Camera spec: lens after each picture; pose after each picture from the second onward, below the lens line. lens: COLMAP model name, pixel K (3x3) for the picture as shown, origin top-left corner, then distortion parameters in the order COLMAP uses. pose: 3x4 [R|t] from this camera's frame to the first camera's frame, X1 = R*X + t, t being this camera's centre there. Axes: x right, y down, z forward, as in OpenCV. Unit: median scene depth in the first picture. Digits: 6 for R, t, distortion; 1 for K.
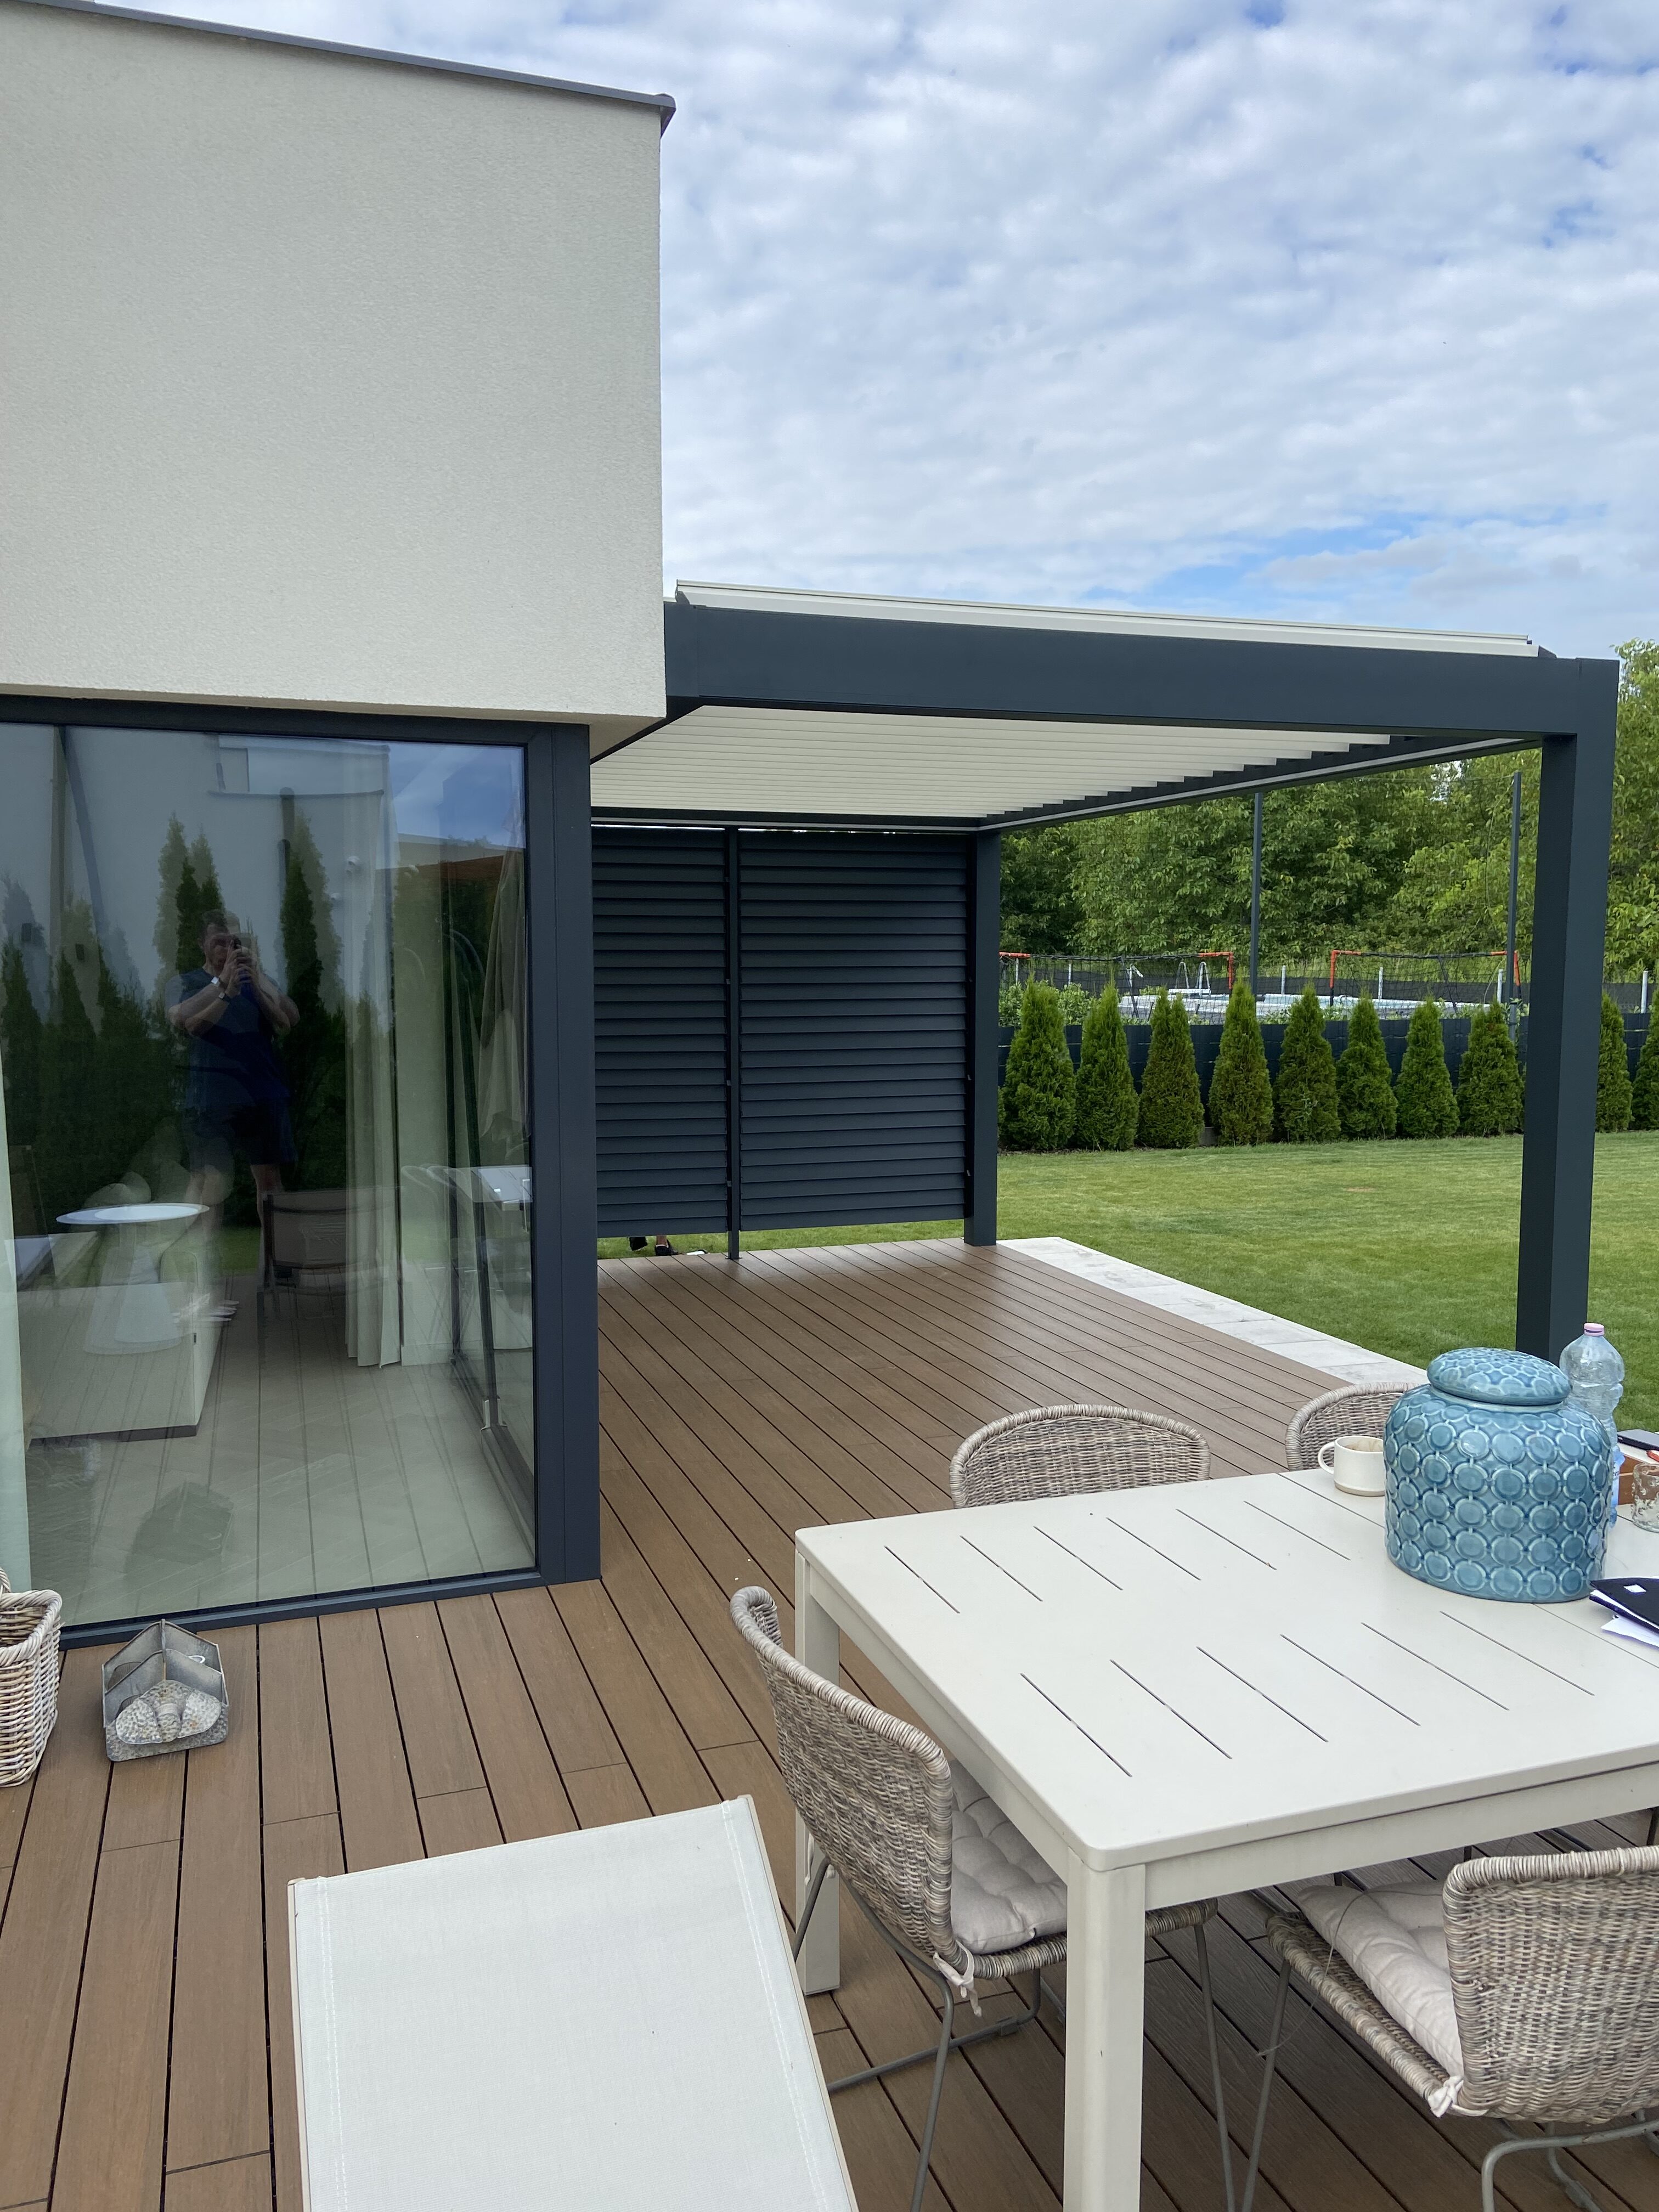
lens RADIAL K [[1657.9, 0, 819.5], [0, 1657.9, 1098.2], [0, 0, 1]] dist [0.115484, -0.130053]
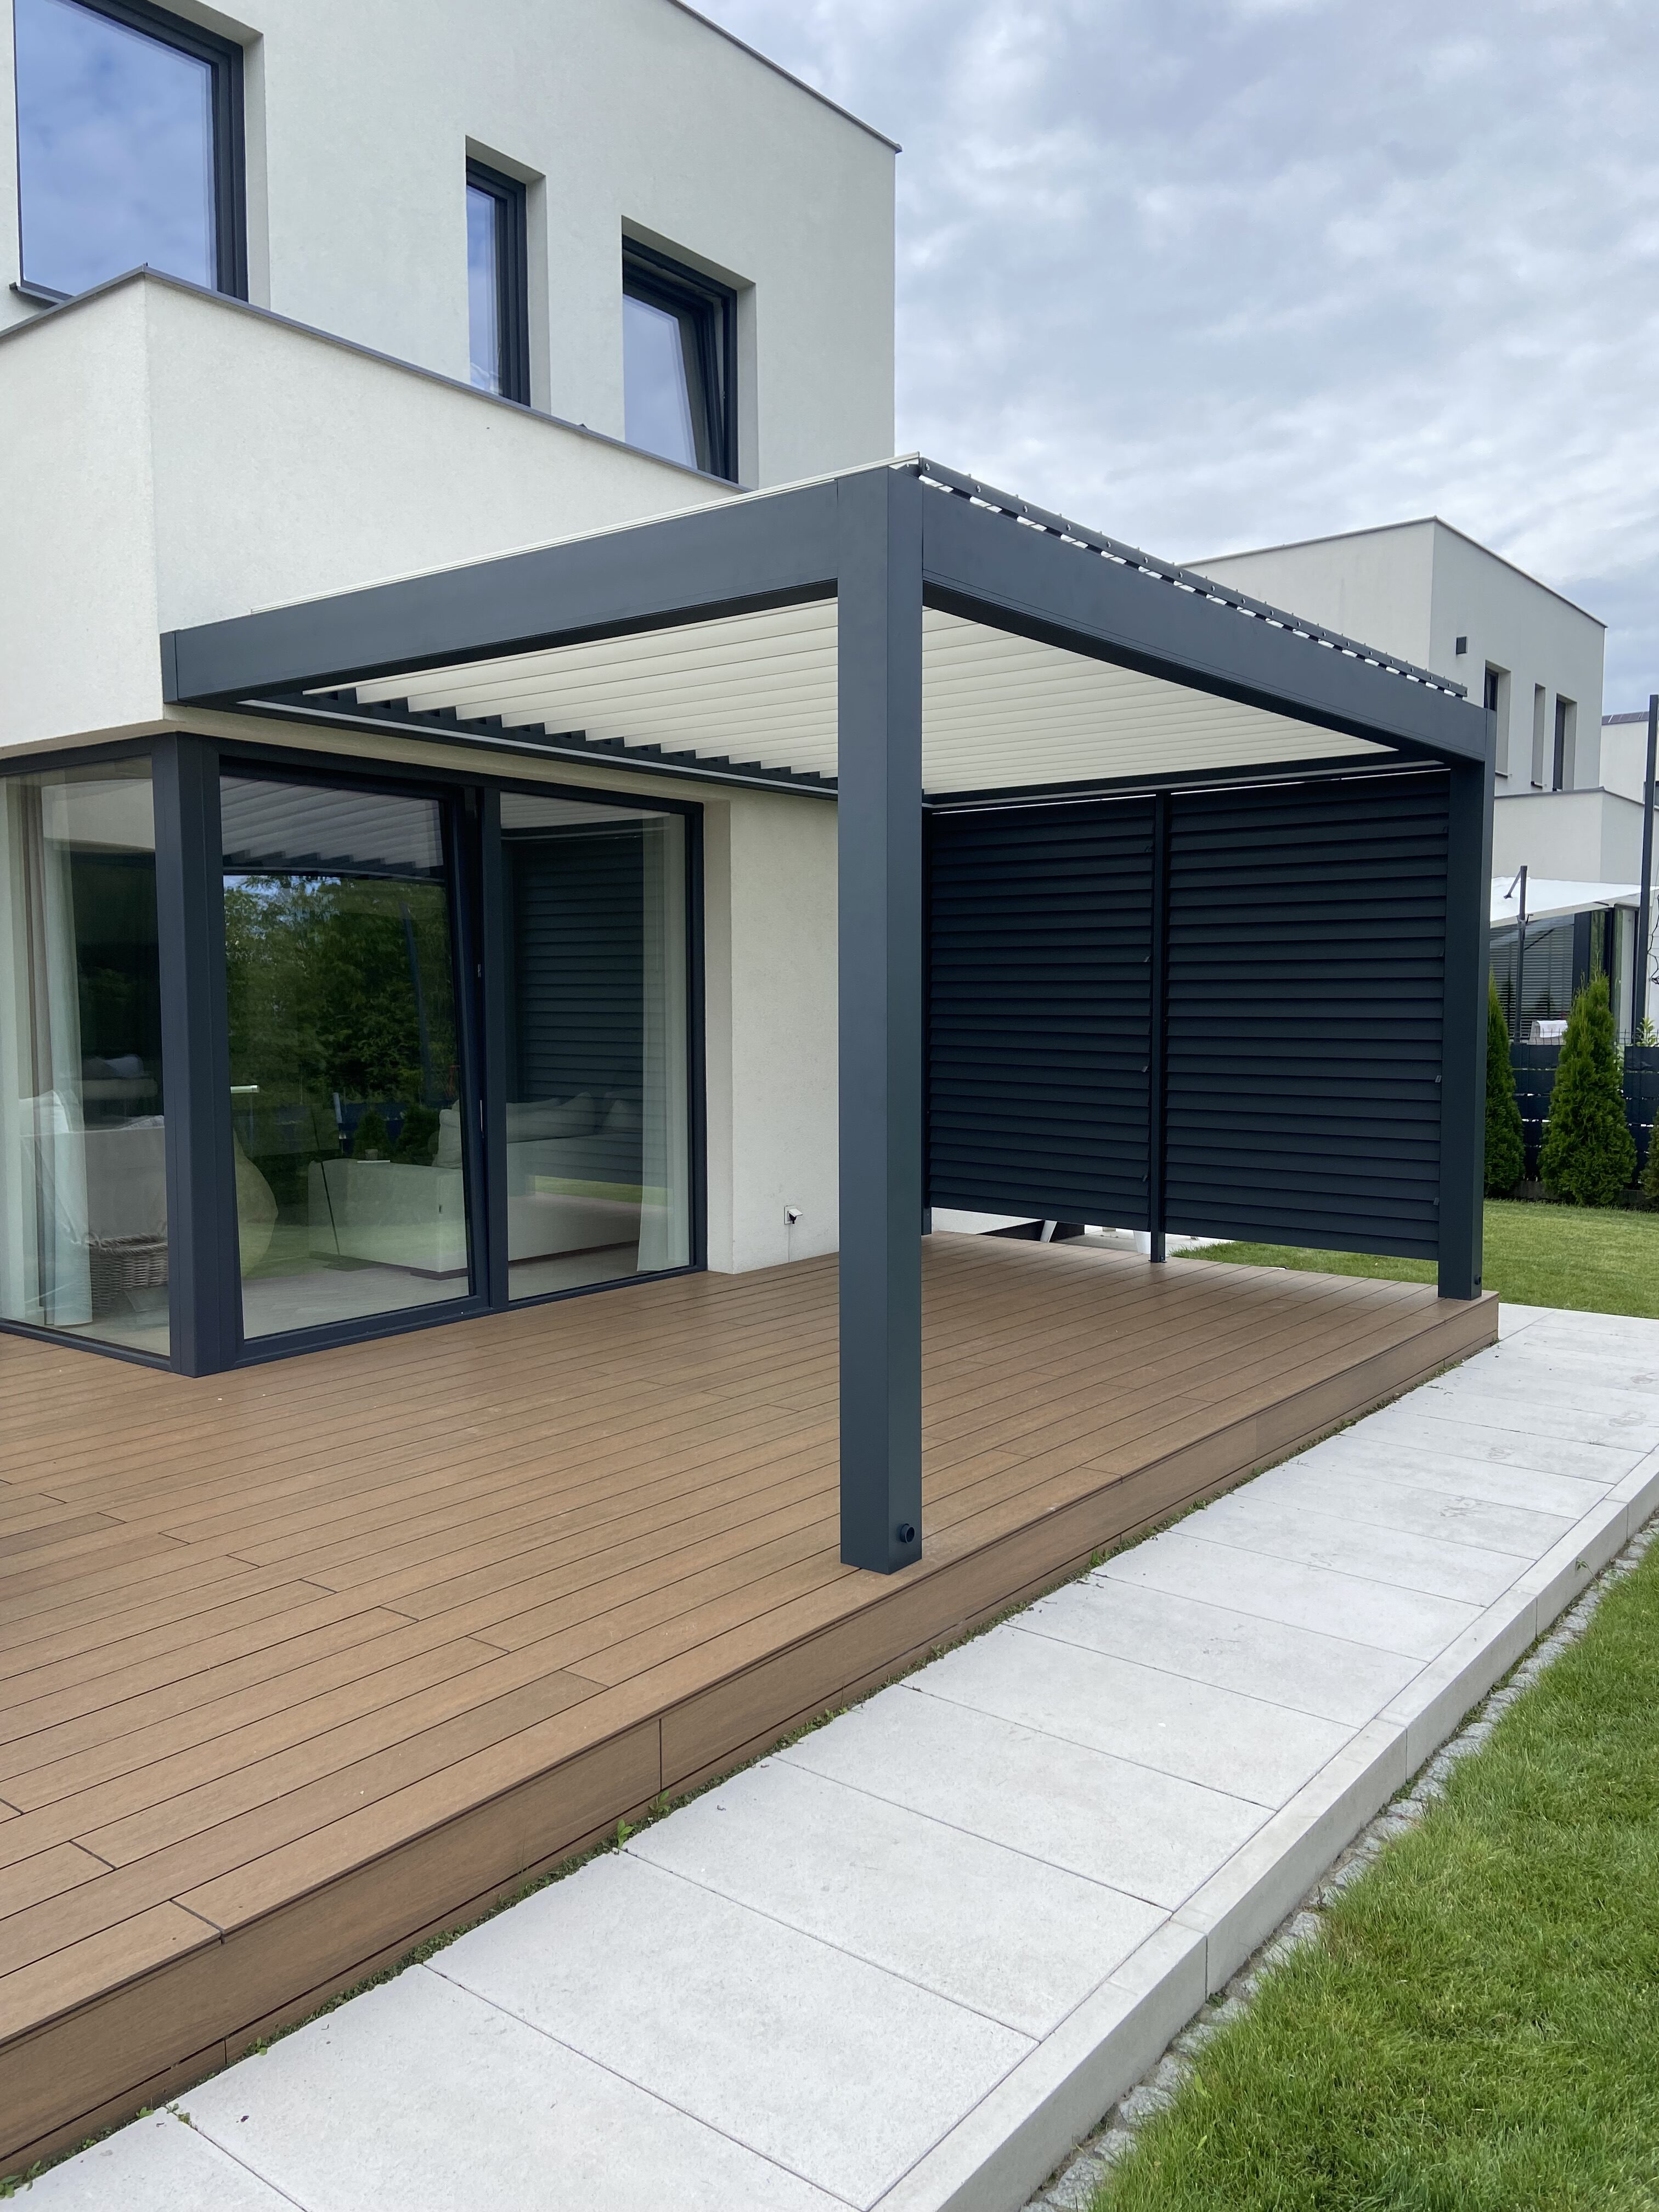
lens RADIAL K [[1664.0, 0, 826.0], [0, 1664.0, 1083.1], [0, 0, 1]] dist [0.110139, -0.108105]
pose [[0.544395, 0.044066, -0.837670, 0.628429], [-0.071129, 0.997448, 0.006246, 0.005669], [0.835808, 0.056182, 0.546140, 0.343232]]
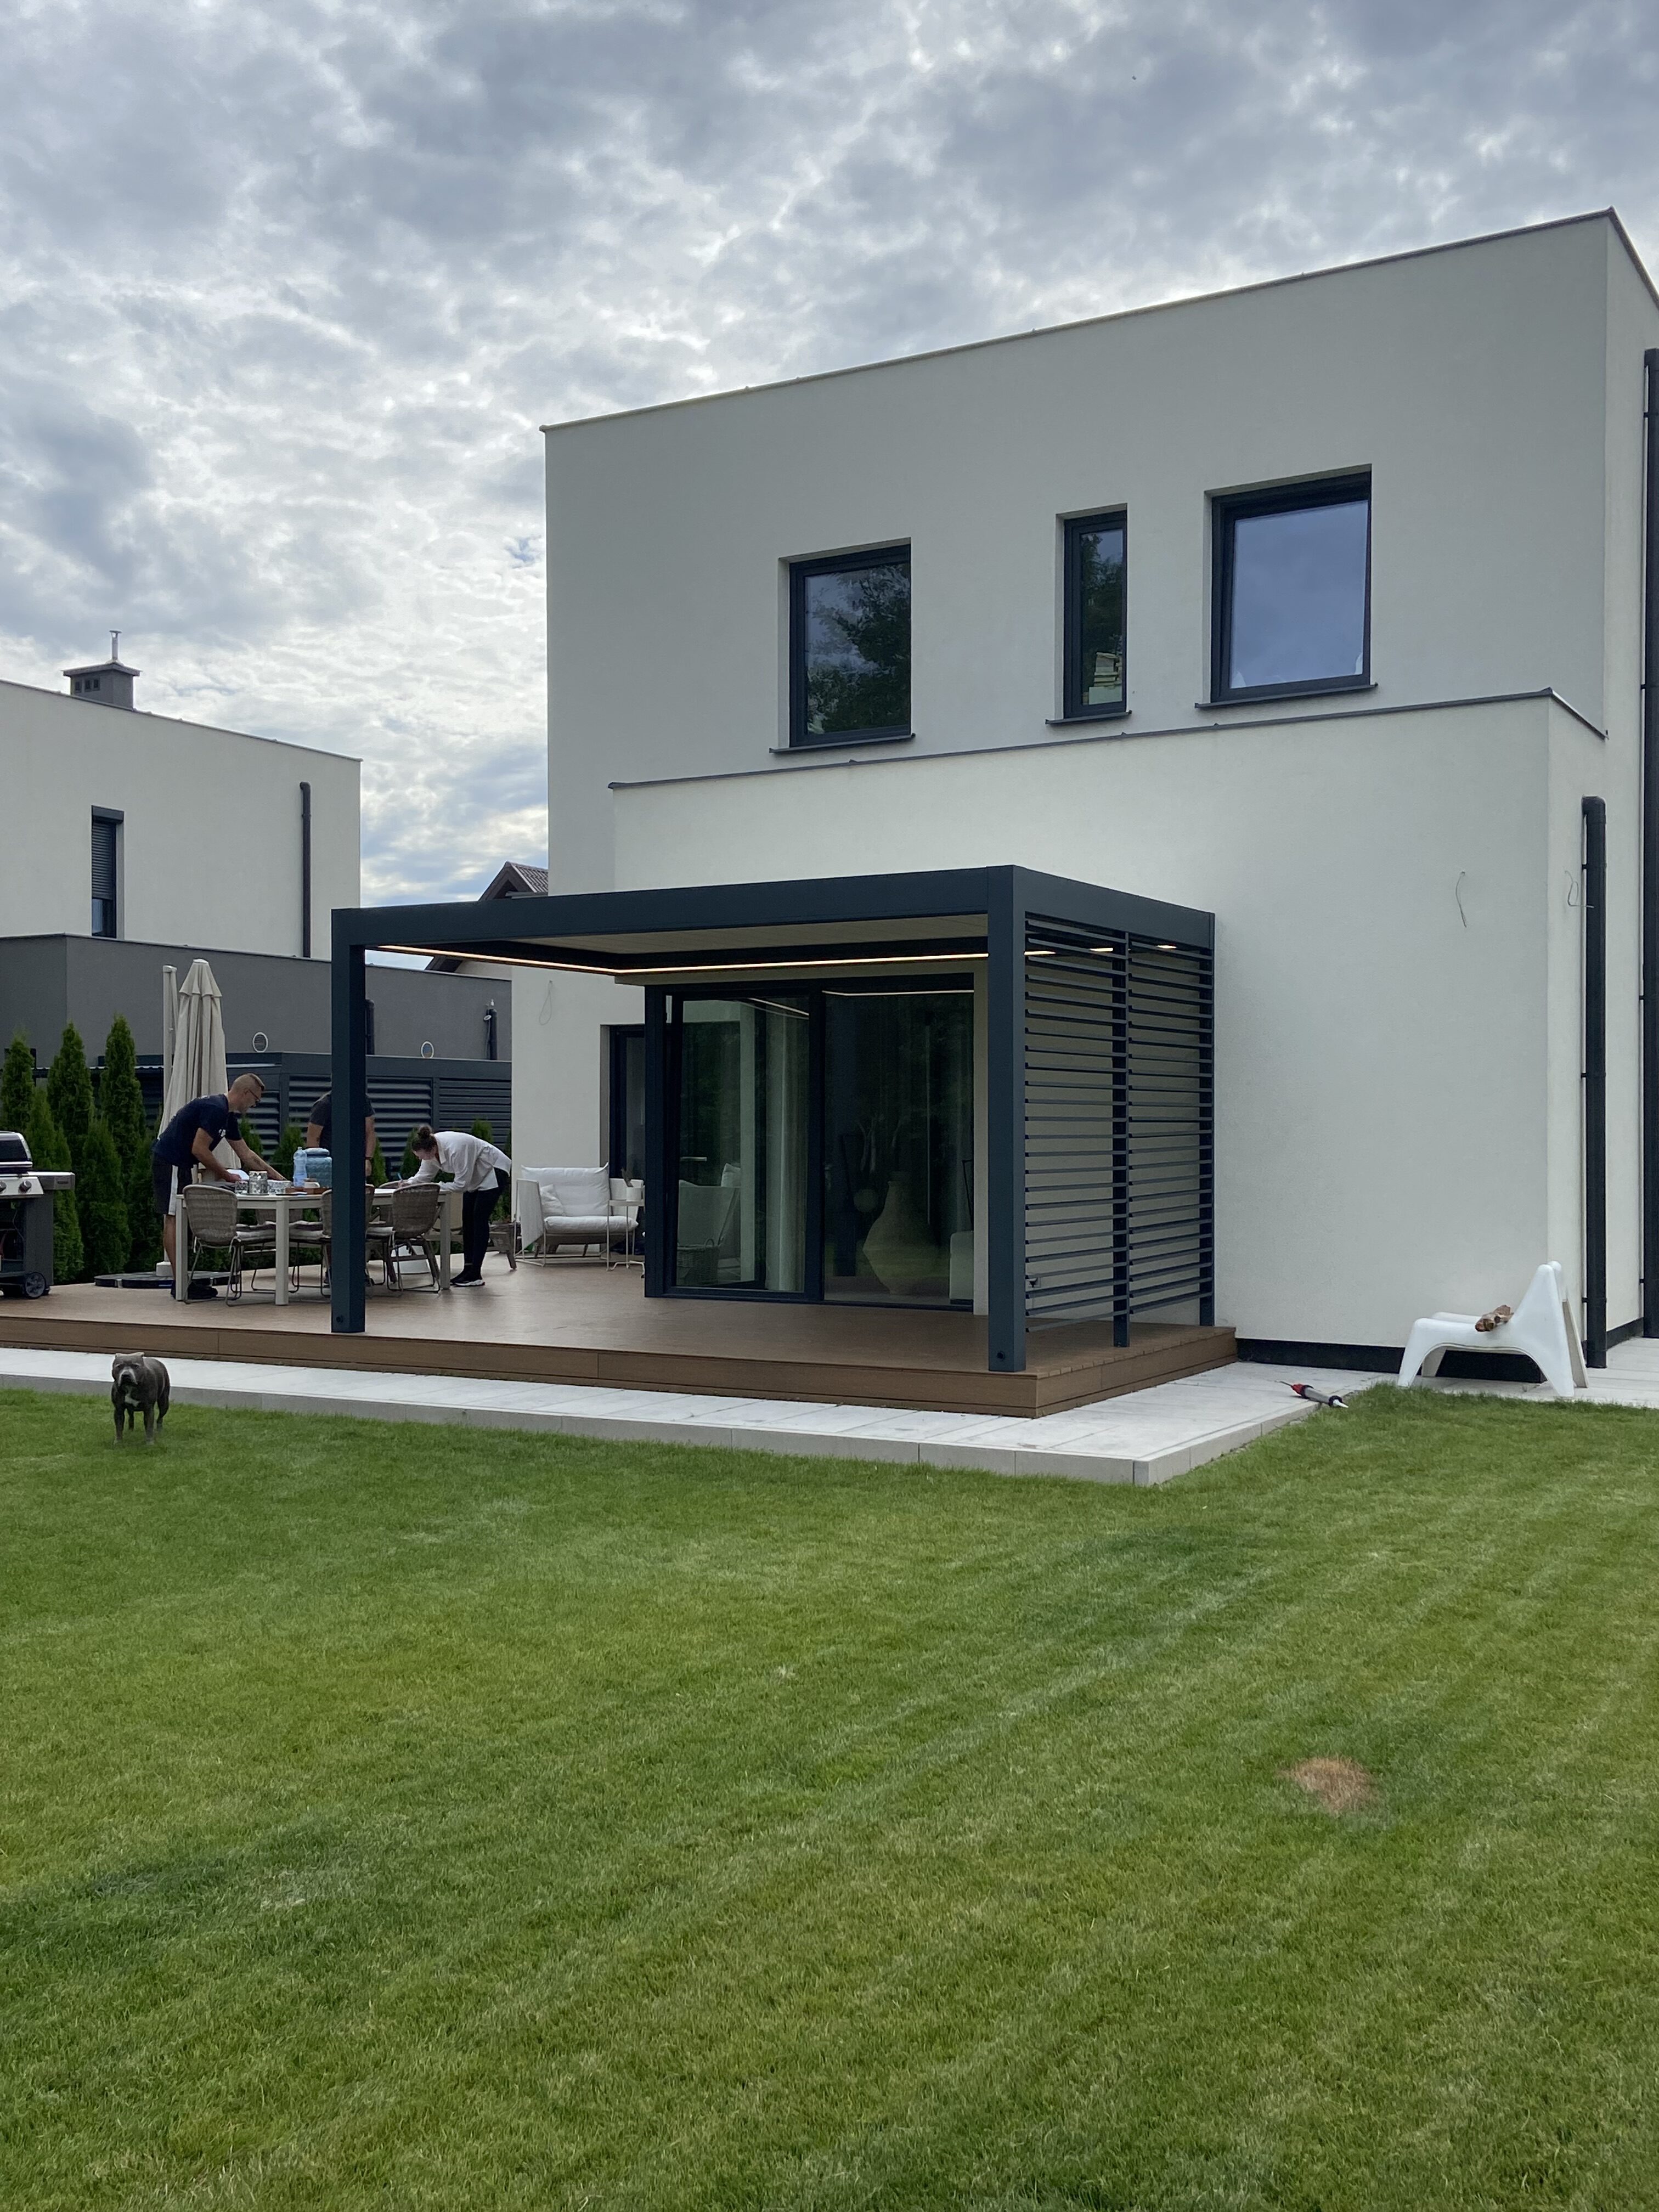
lens RADIAL K [[2193.2, 0, 833.3], [0, 2193.2, 1117.4], [0, 0, 1]] dist [0.013721, 0.004445]
pose [[-0.748559, -0.007920, -0.663020, 1.000626], [-0.062334, 0.996341, 0.058475, -0.112887], [0.660131, 0.085101, -0.746314, 1.911819]]
